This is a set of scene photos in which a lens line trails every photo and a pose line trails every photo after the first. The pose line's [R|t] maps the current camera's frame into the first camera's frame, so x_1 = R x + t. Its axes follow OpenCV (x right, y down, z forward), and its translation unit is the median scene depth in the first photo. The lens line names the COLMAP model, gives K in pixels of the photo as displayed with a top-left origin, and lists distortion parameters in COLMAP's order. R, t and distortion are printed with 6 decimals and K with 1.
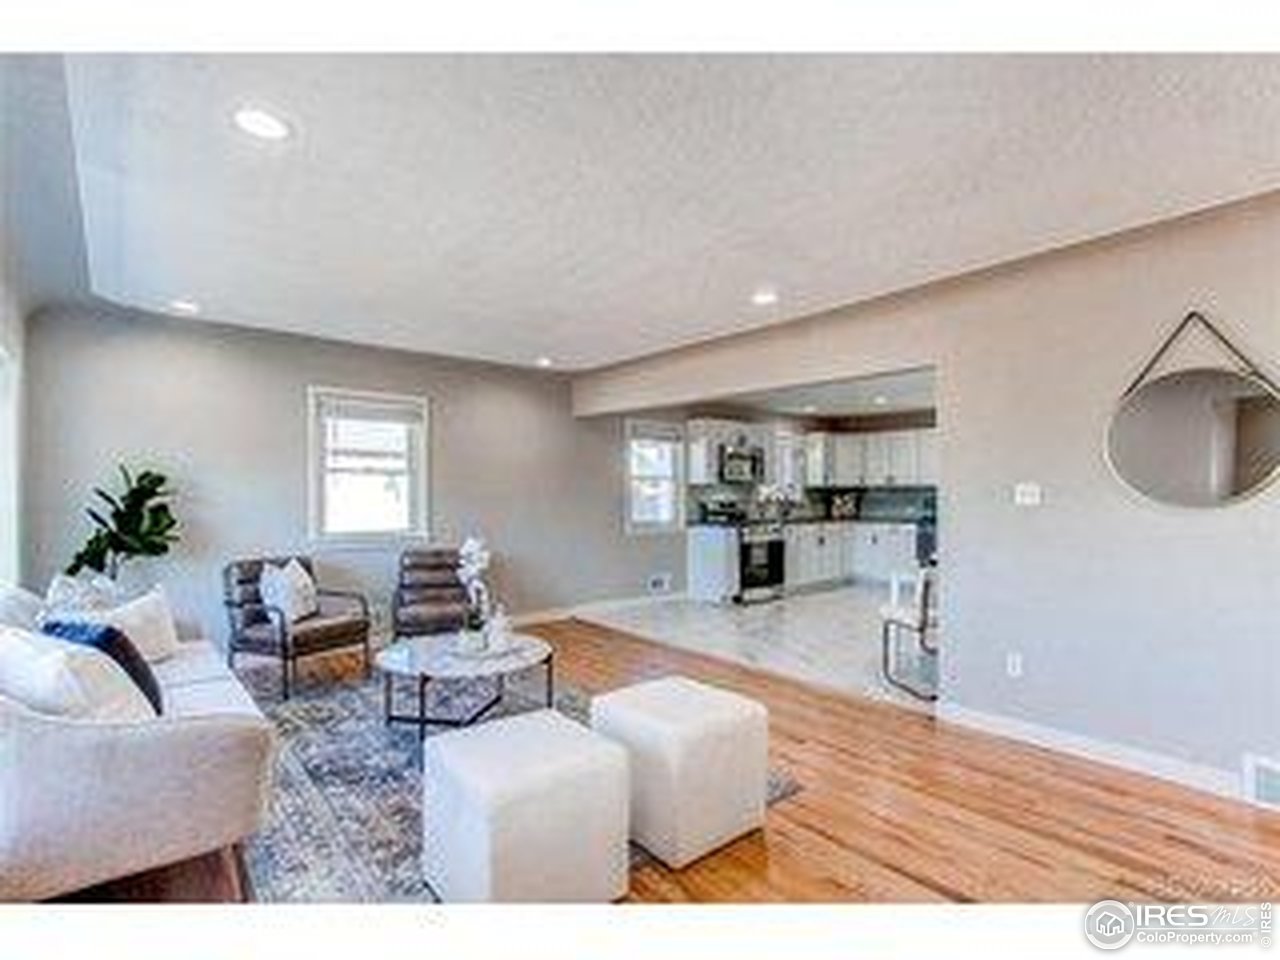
lens RADIAL K [[616.0, 0, 638.3], [0, 616.0, 490.9], [0, 0, 1]] dist [0.011350, -0.000316]
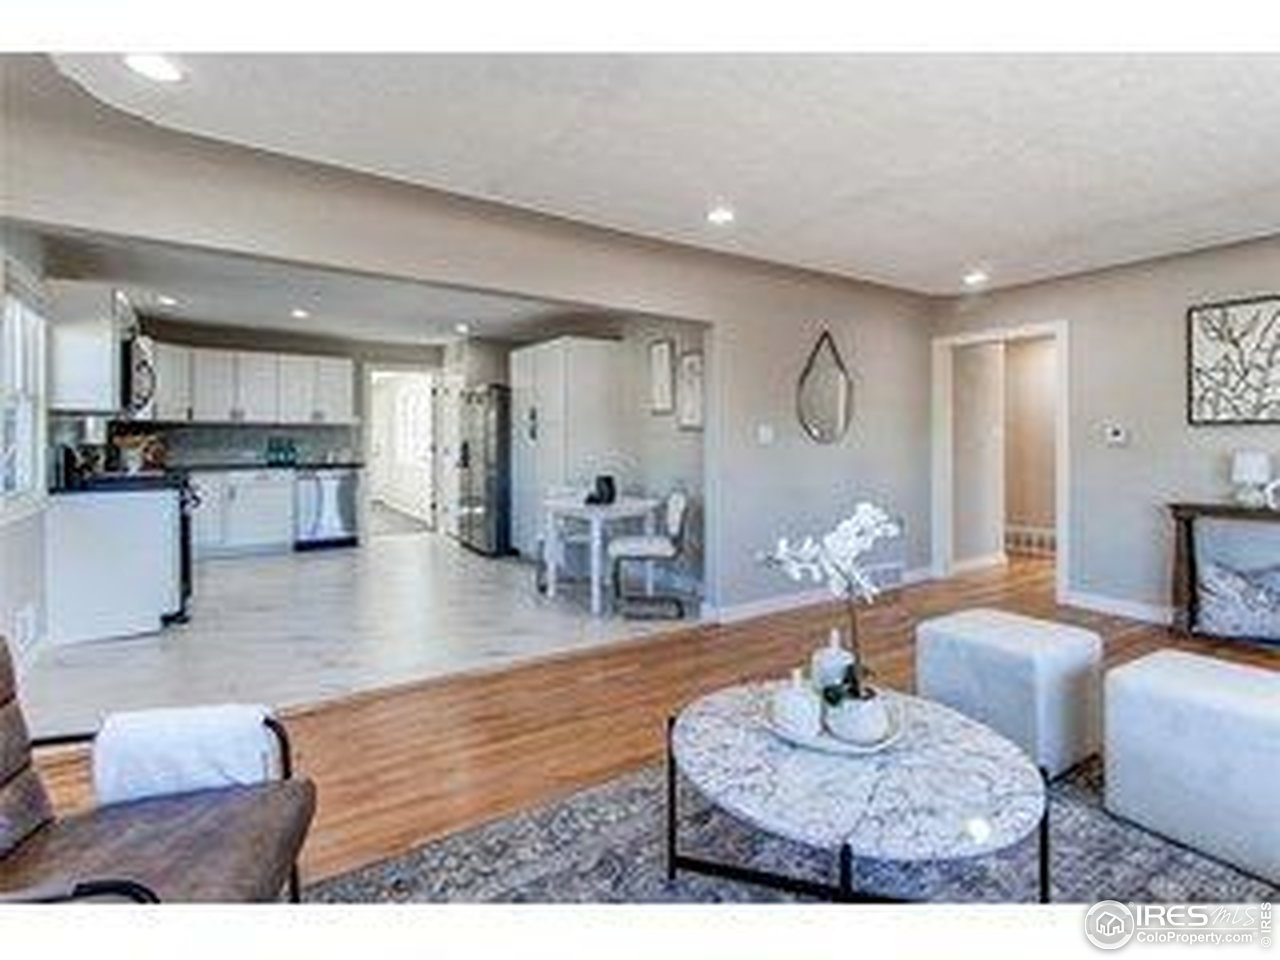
lens RADIAL K [[616.0, 0, 610.3], [0, 616.0, 435.4], [0, 0, 1]] dist [0.011350, -0.000316]
pose [[0.120936, 0.001411, 0.992659, -0.461724], [-0.010122, 0.999949, -0.000188, 0.005648], [-0.992609, -0.010025, 0.120944, 0.686376]]
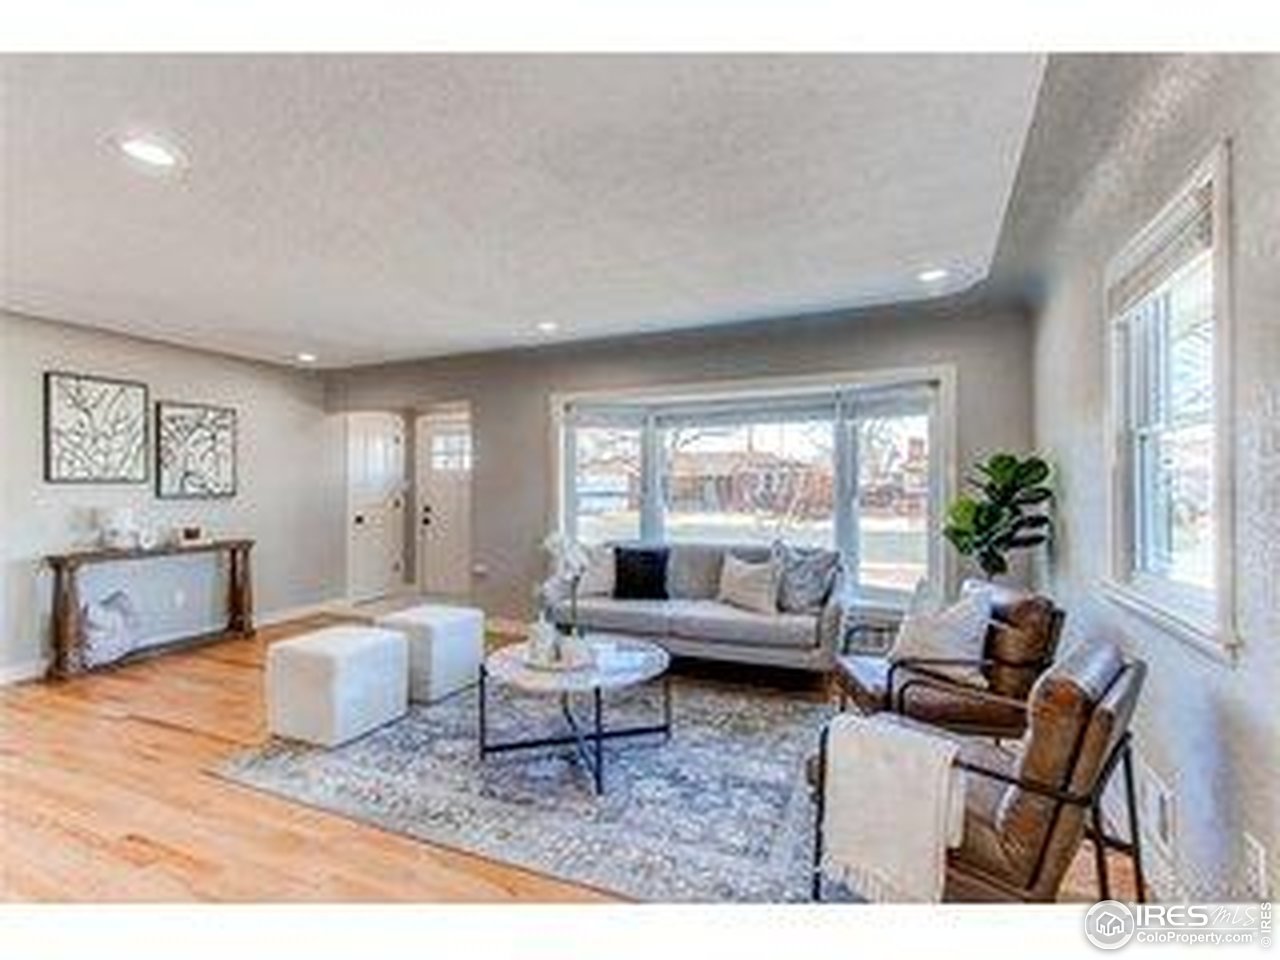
lens RADIAL K [[616.0, 0, 632.6], [0, 616.0, 477.3], [0, 0, 1]] dist [0.011350, -0.000316]
pose [[-0.894790, -0.003016, -0.446477, 0.035317], [0.009599, 0.999616, -0.025990, 0.008005], [0.446384, -0.027541, -0.894418, 1.116477]]
